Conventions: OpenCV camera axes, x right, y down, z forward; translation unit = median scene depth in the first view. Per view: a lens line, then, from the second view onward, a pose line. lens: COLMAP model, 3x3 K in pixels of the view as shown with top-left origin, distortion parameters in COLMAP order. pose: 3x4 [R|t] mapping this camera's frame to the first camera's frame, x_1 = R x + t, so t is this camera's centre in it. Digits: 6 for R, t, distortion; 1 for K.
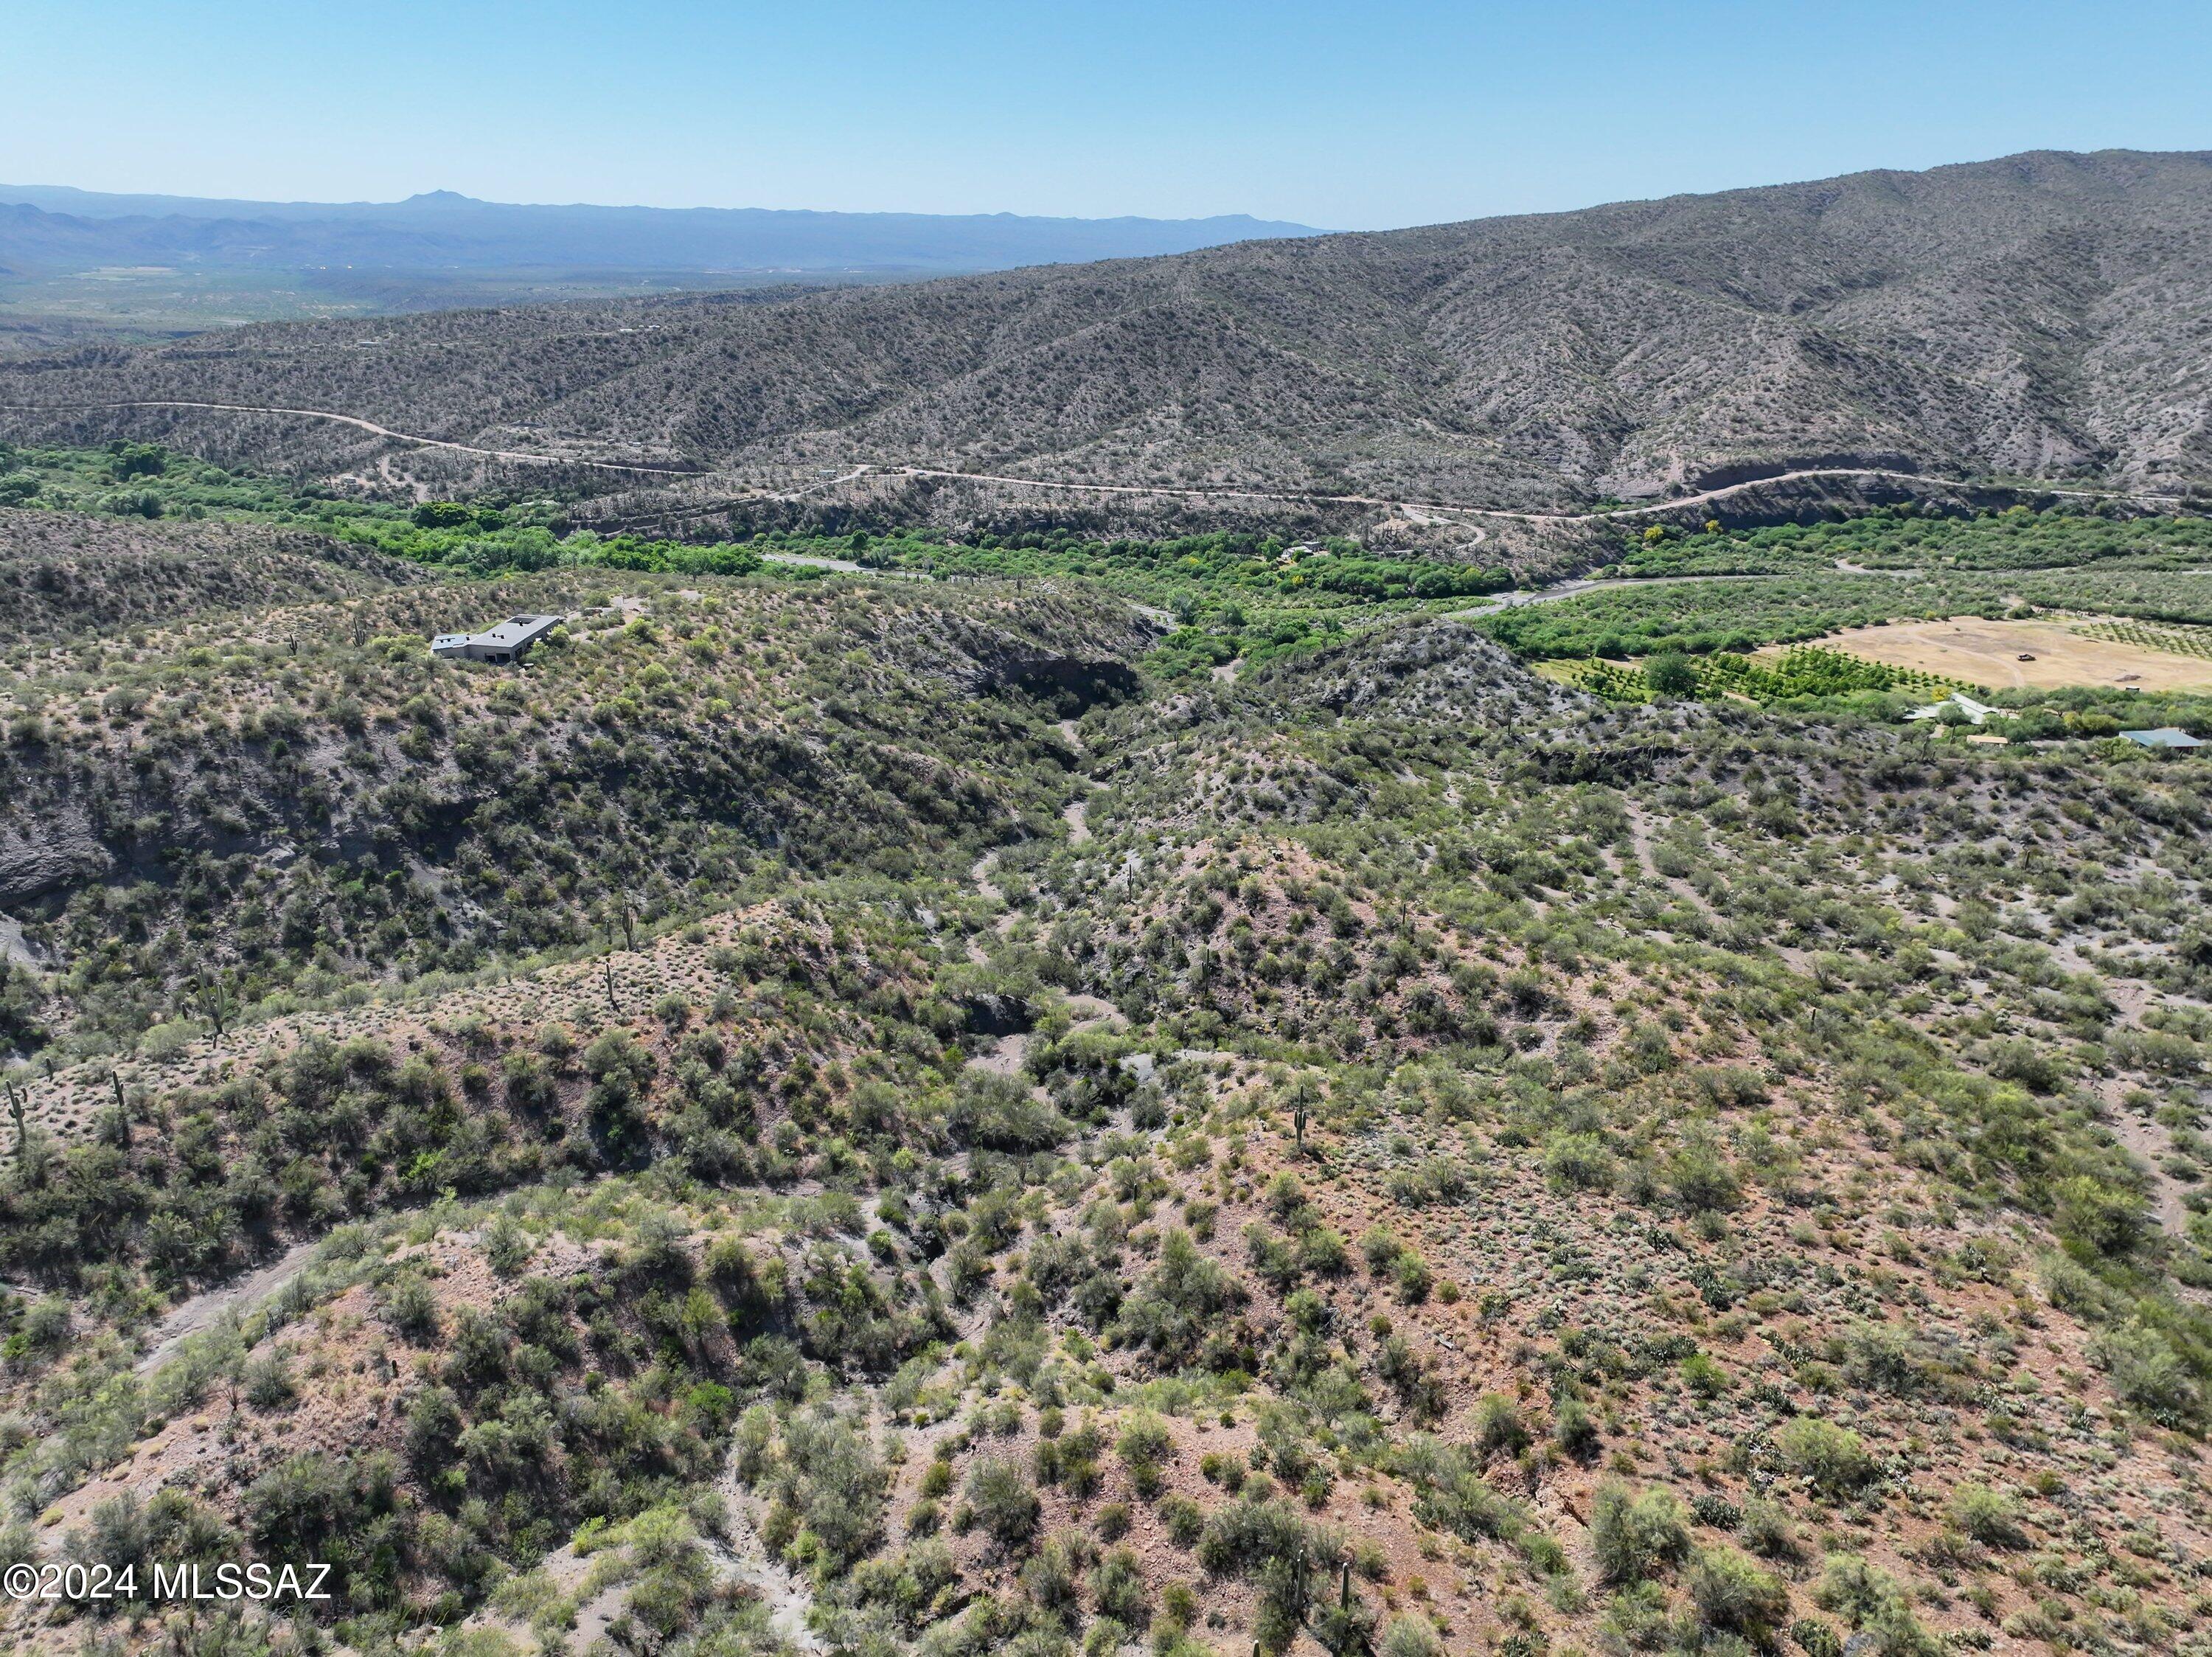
lens RADIAL K [[1542.1, 0, 1116.1], [0, 1542.1, 823.9], [0, 0, 1]] dist [0.024241, 0.027948]
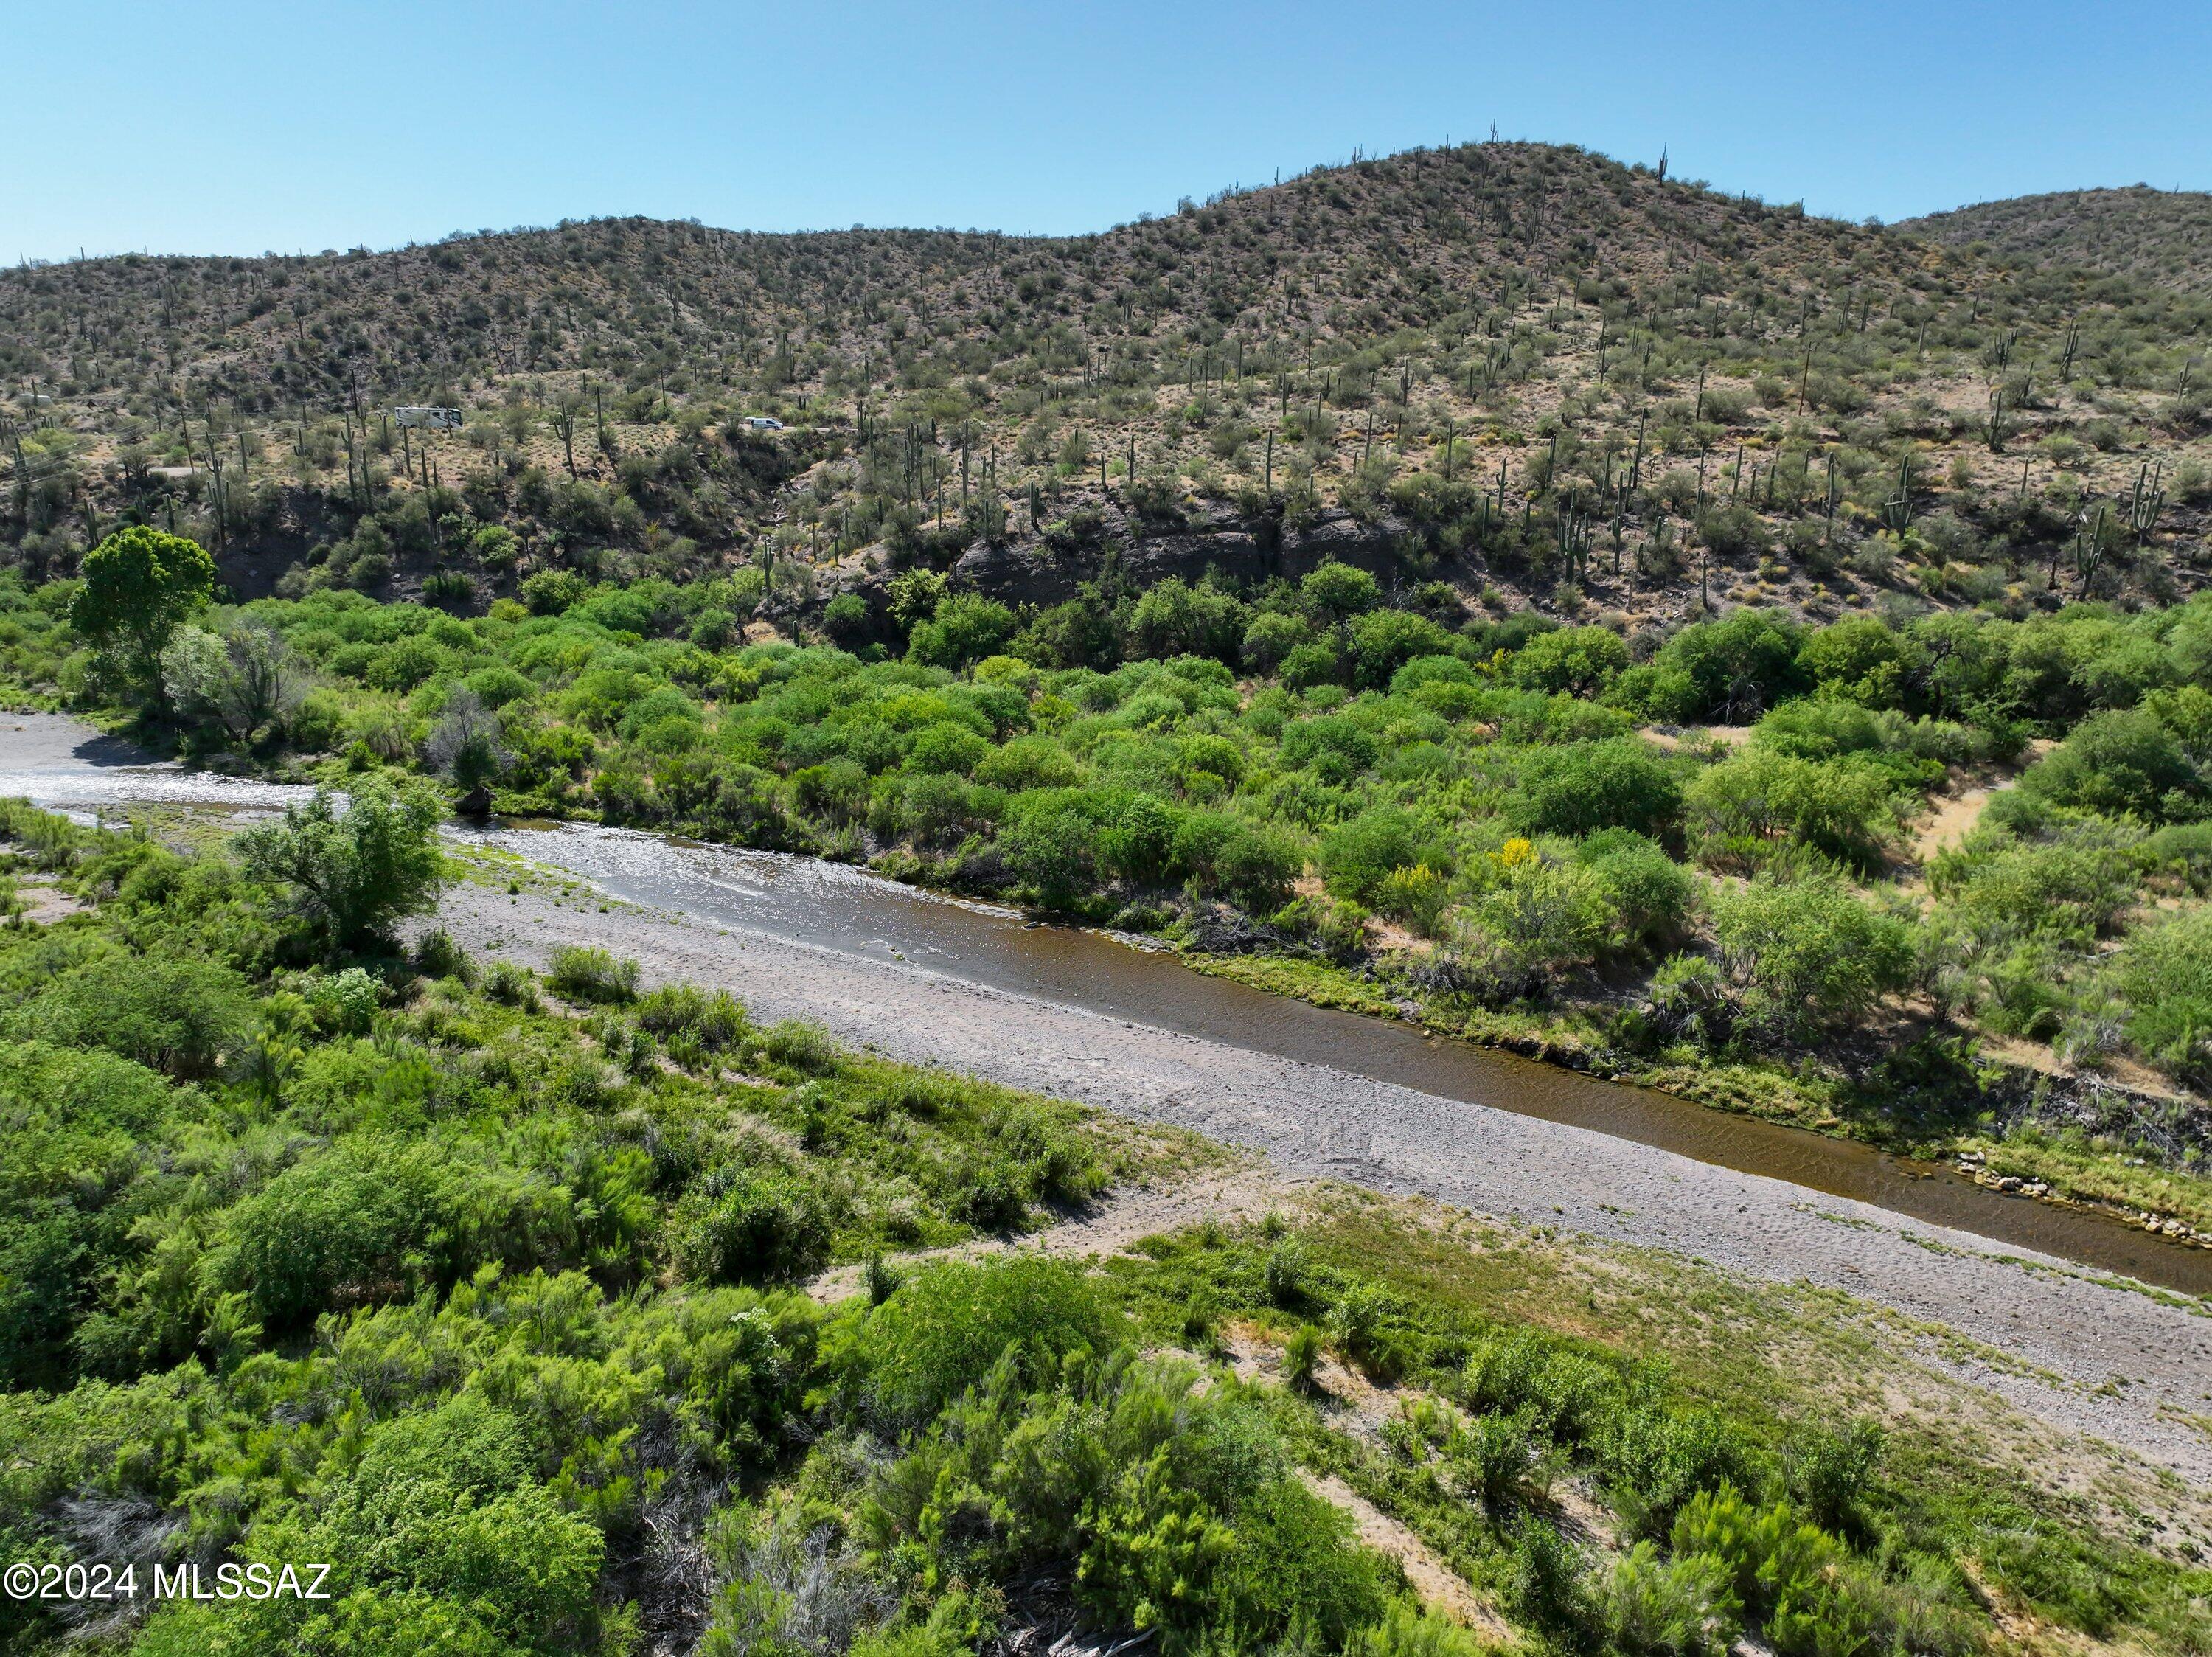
lens RADIAL K [[1542.1, 0, 1108.9], [0, 1542.1, 829.1], [0, 0, 1]] dist [0.024241, 0.027948]
pose [[0.998688, 0.020481, -0.046930, -0.055876], [-0.025632, 0.993384, -0.111945, -0.142836], [0.044327, 0.113001, 0.992606, 0.843640]]
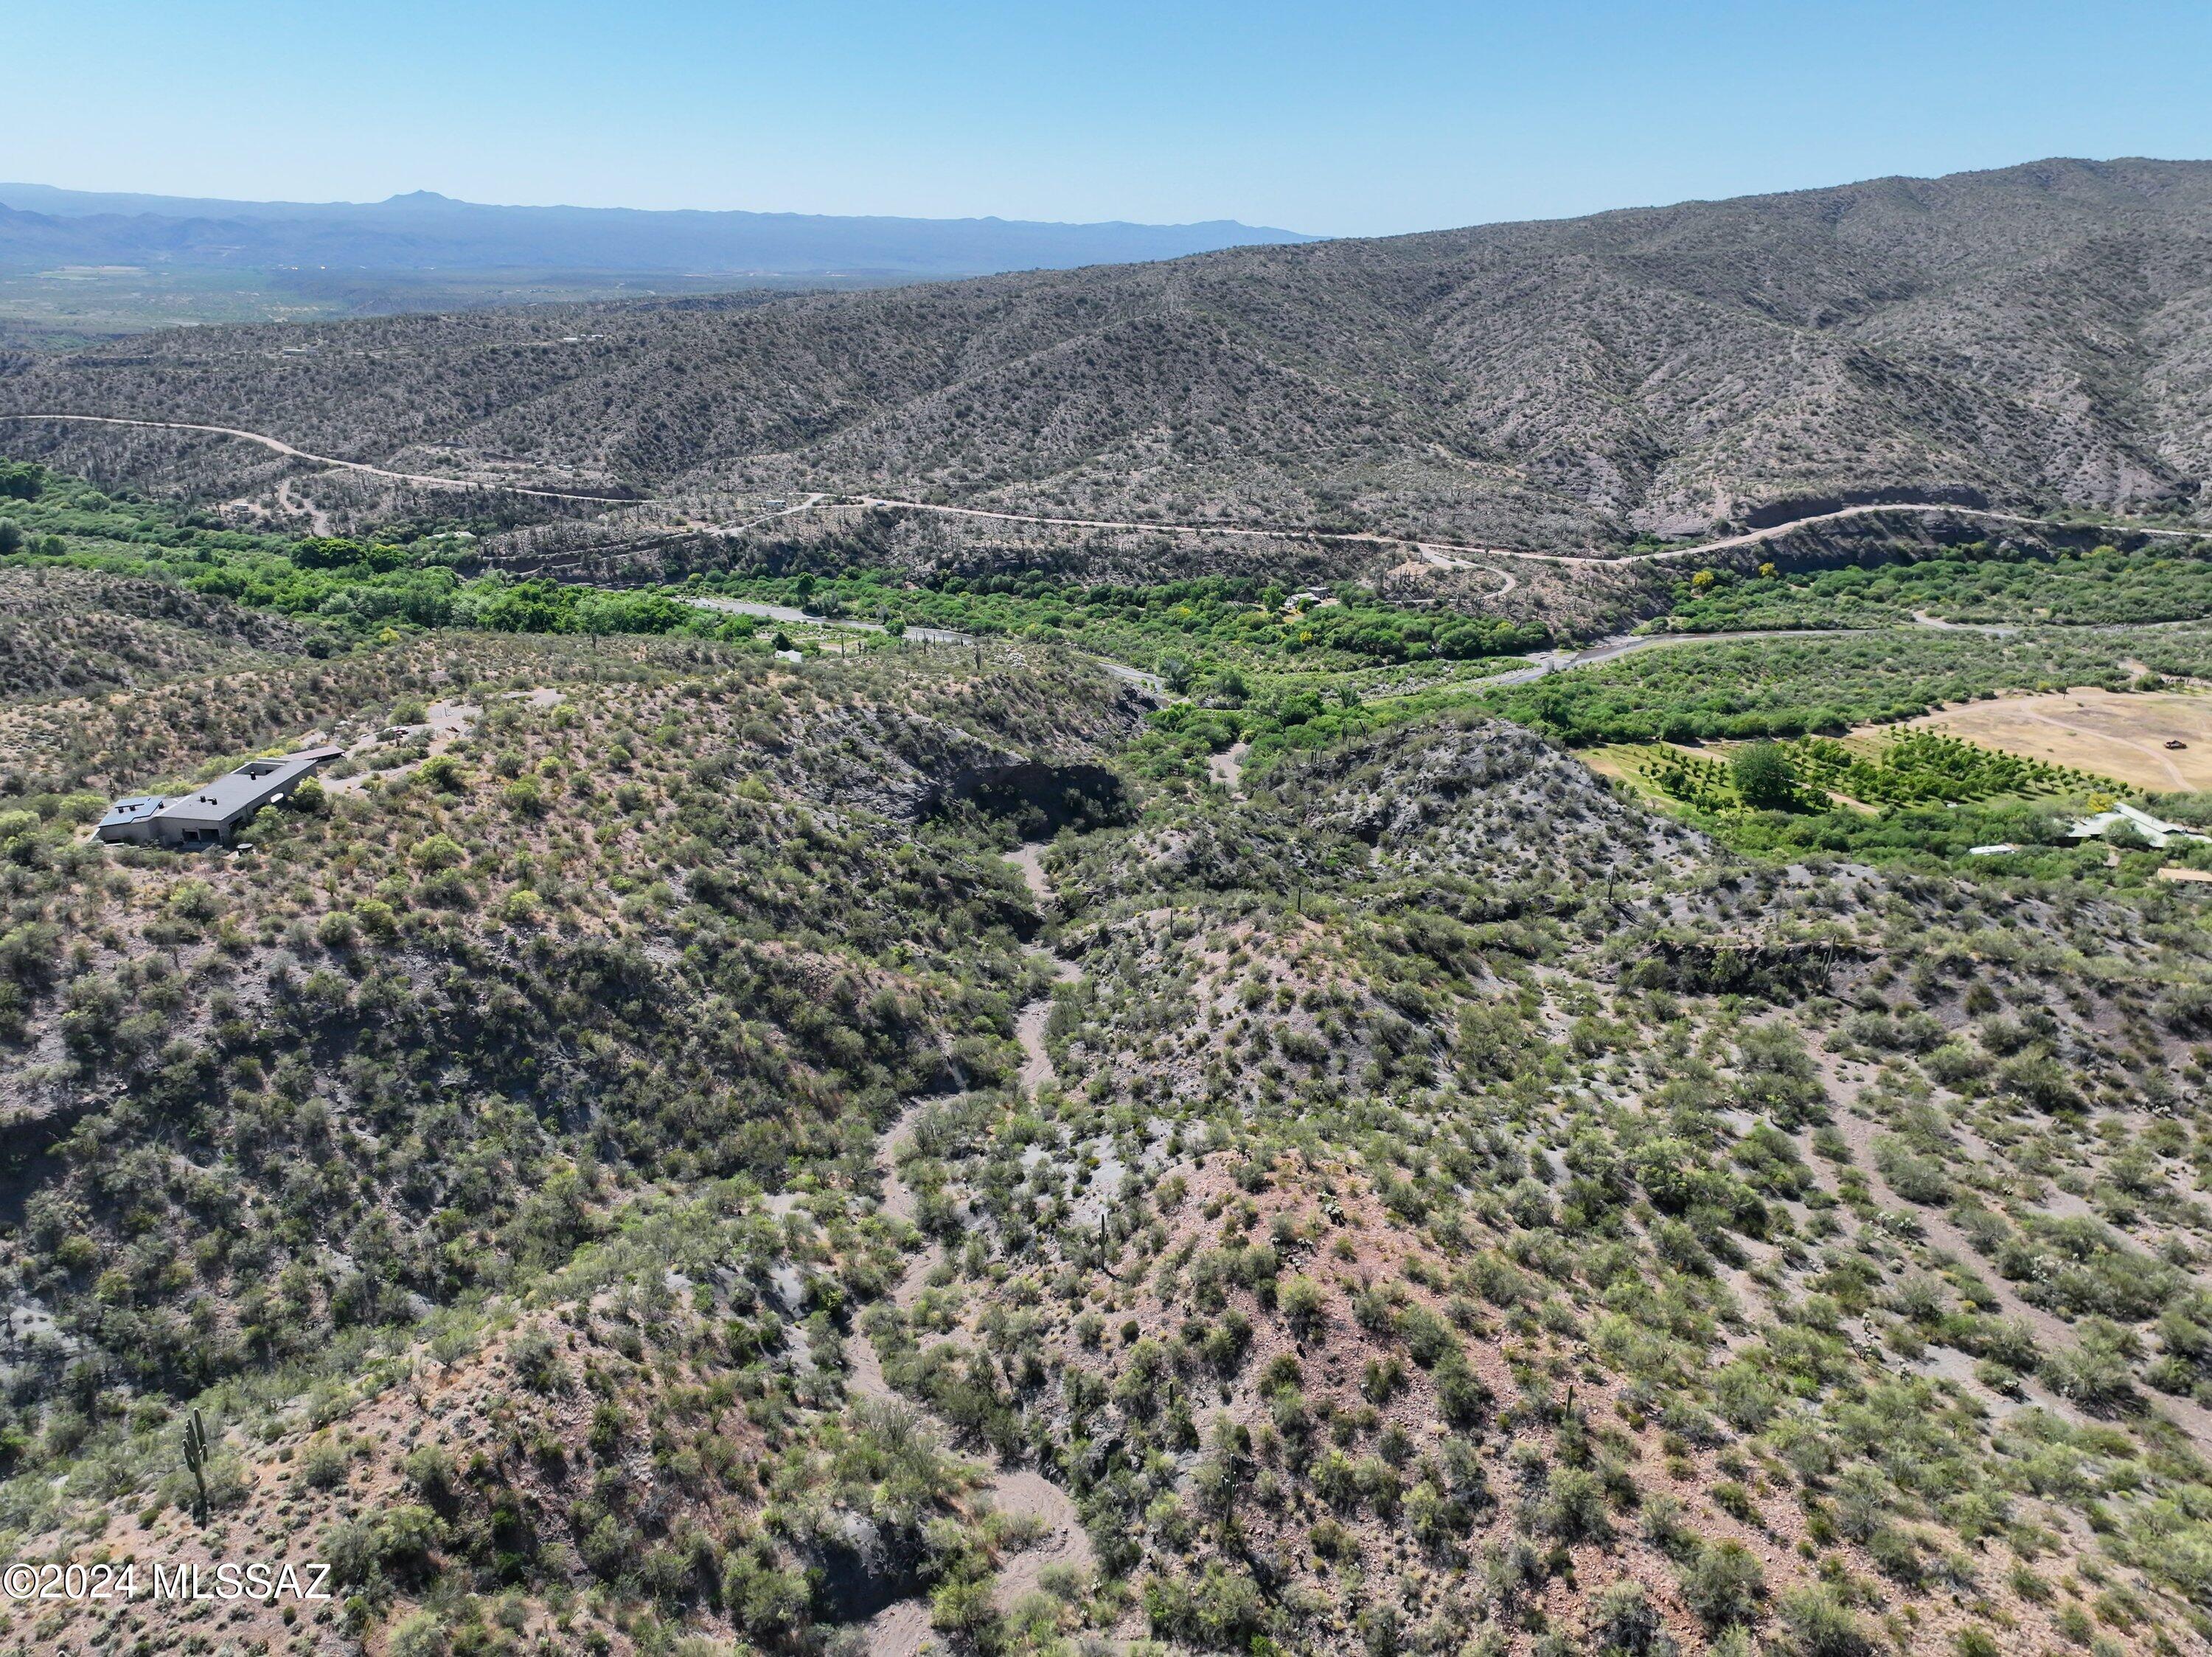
lens RADIAL K [[1542.1, 0, 1115.0], [0, 1542.1, 824.5], [0, 0, 1]] dist [0.024241, 0.027948]
pose [[0.999957, 0.002380, 0.009004, 0.002662], [-0.002359, 0.999994, -0.002404, -0.045217], [-0.009010, 0.002382, 0.999957, 0.119177]]
